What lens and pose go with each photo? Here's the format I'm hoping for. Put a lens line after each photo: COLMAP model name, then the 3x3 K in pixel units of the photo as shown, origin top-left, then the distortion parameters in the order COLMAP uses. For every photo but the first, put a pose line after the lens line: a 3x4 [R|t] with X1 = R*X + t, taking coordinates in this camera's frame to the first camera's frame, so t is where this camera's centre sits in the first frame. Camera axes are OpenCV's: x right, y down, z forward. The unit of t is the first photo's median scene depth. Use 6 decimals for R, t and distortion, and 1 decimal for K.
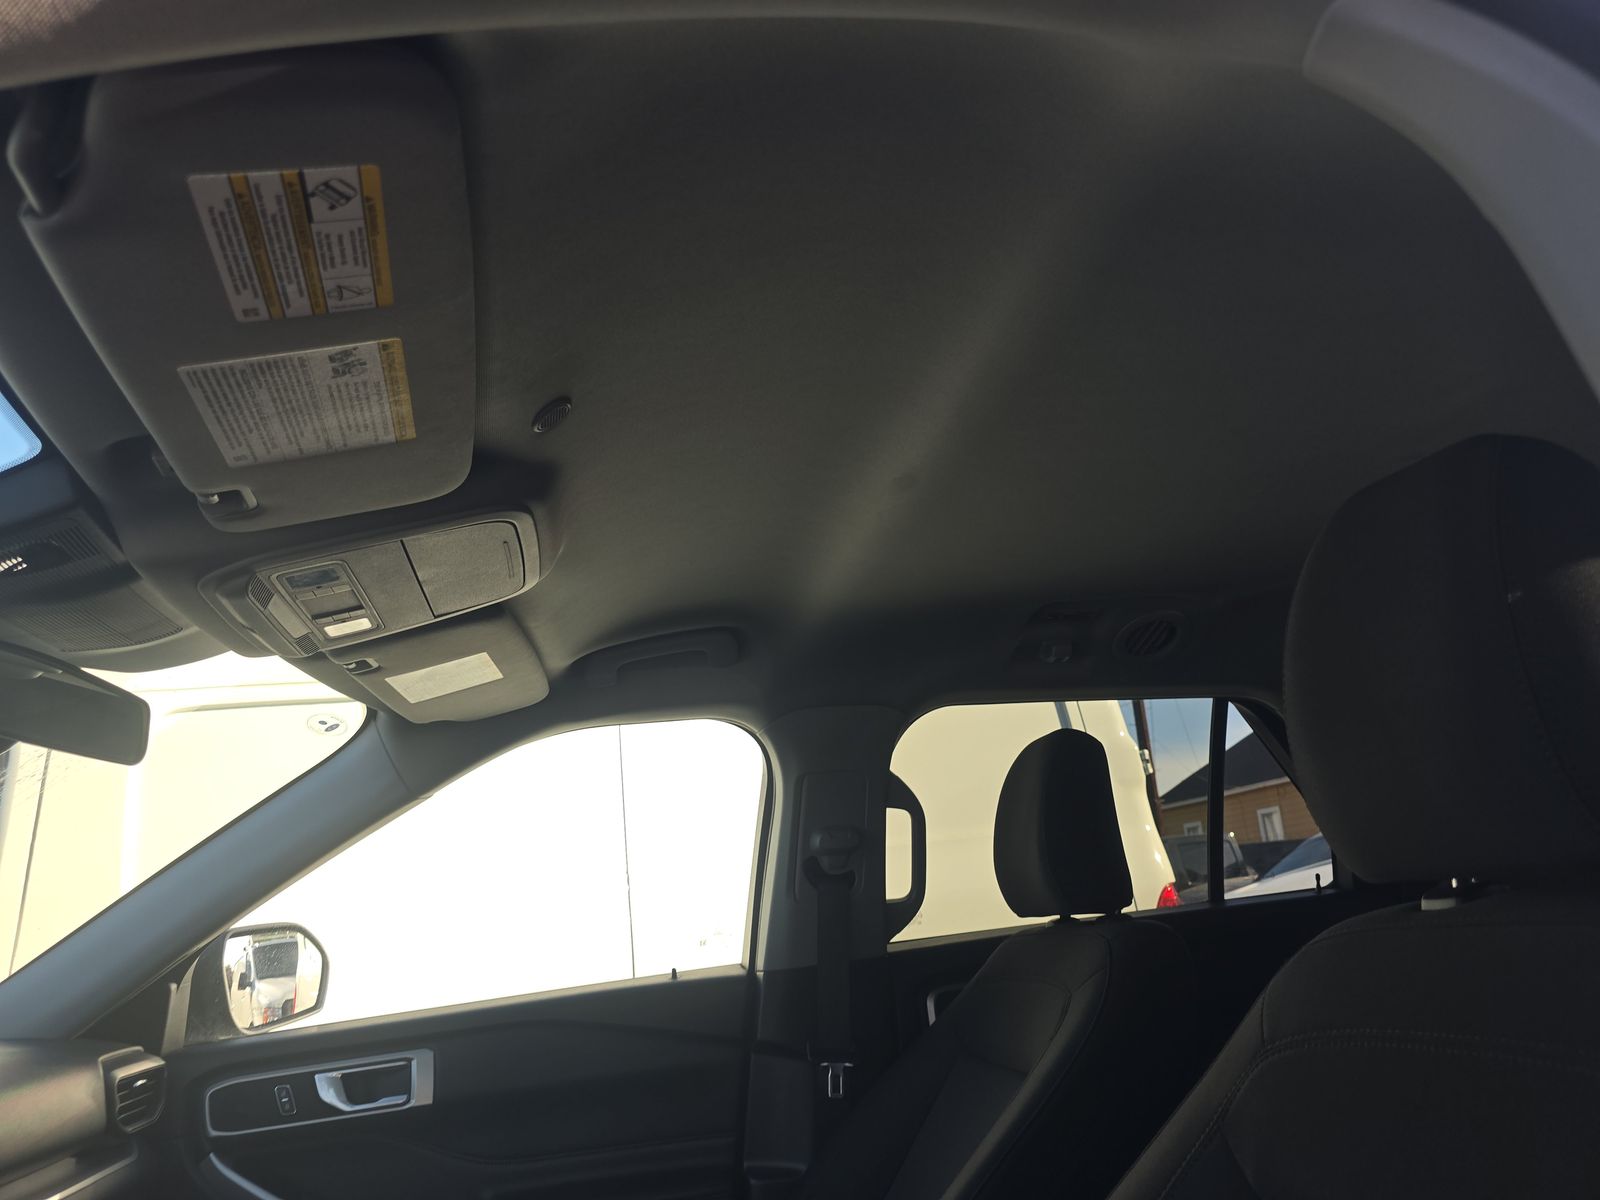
lens RADIAL K [[1085.6, 0, 801.4], [0, 1085.6, 584.6], [0, 0, 1]] dist [0.028598, -0.015482]
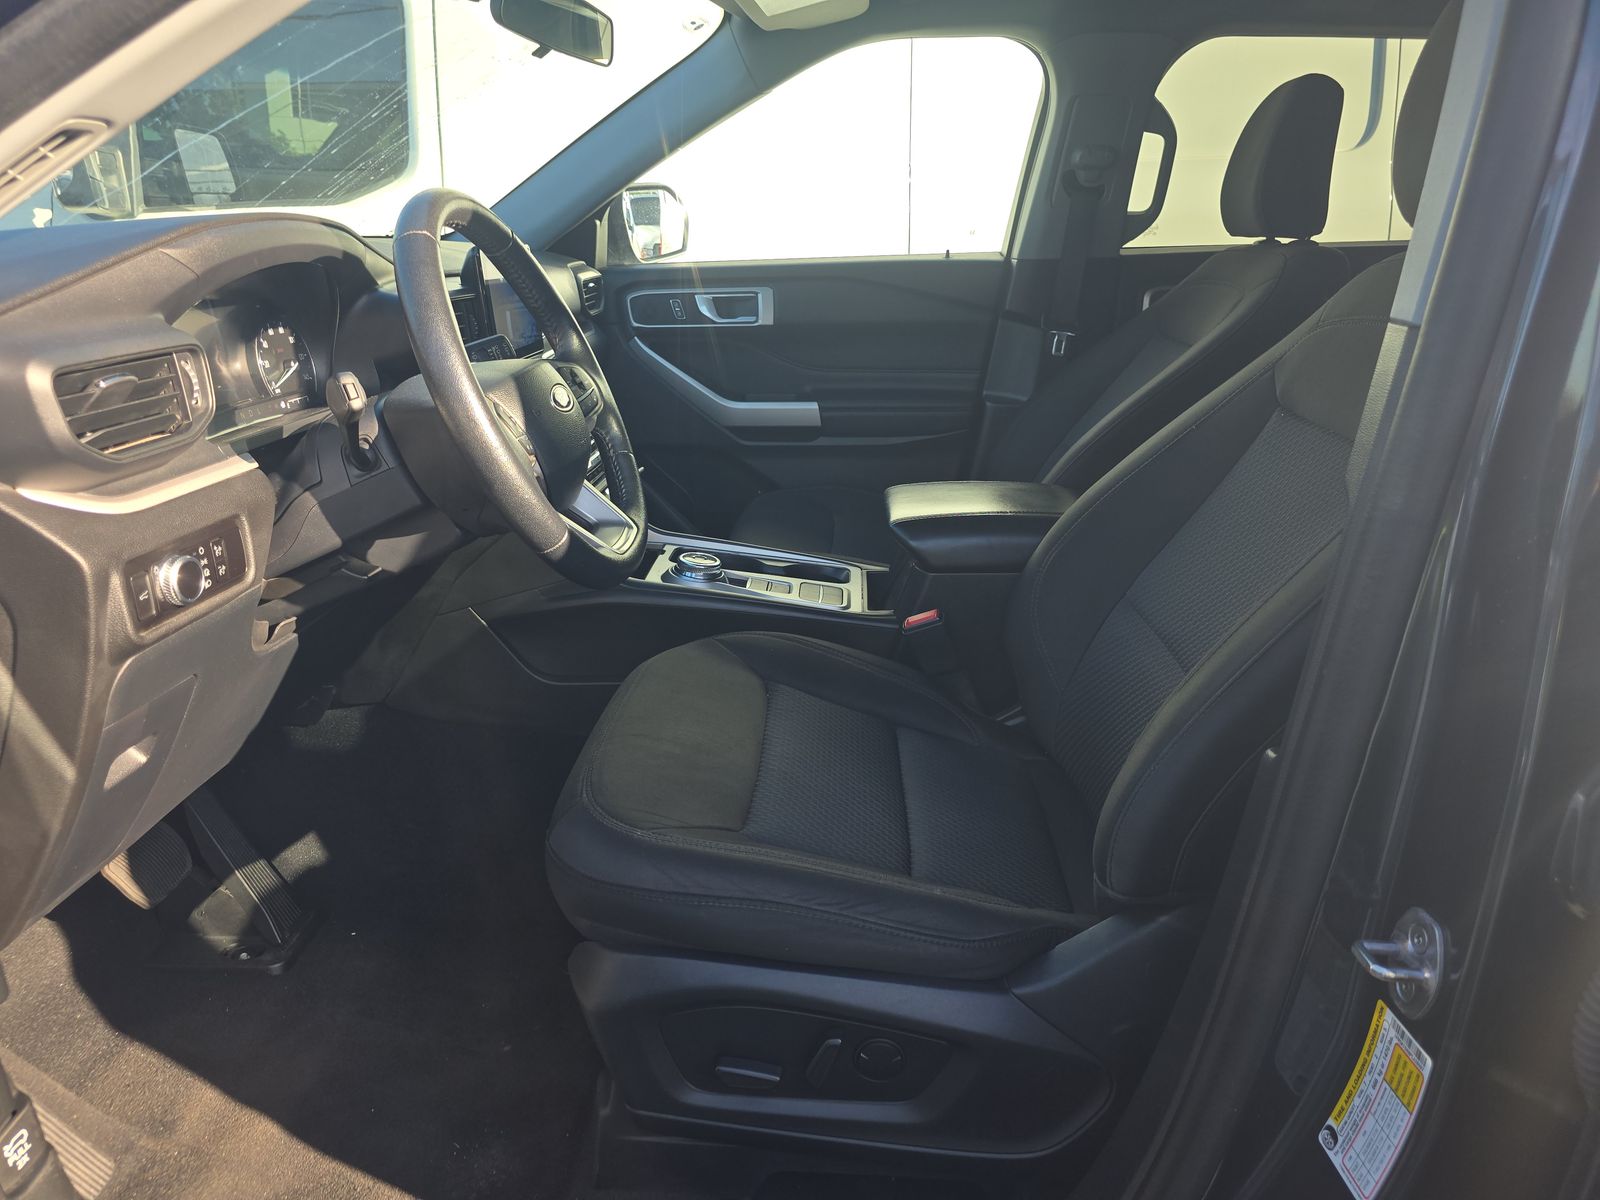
lens RADIAL K [[1085.6, 0, 804.8], [0, 1085.6, 602.7], [0, 0, 1]] dist [0.028598, -0.015482]
pose [[0.971614, 0.161698, -0.172684, 0.009670], [-0.024949, 0.795911, 0.604899, -0.099064], [0.235252, -0.583420, 0.777353, -0.311242]]
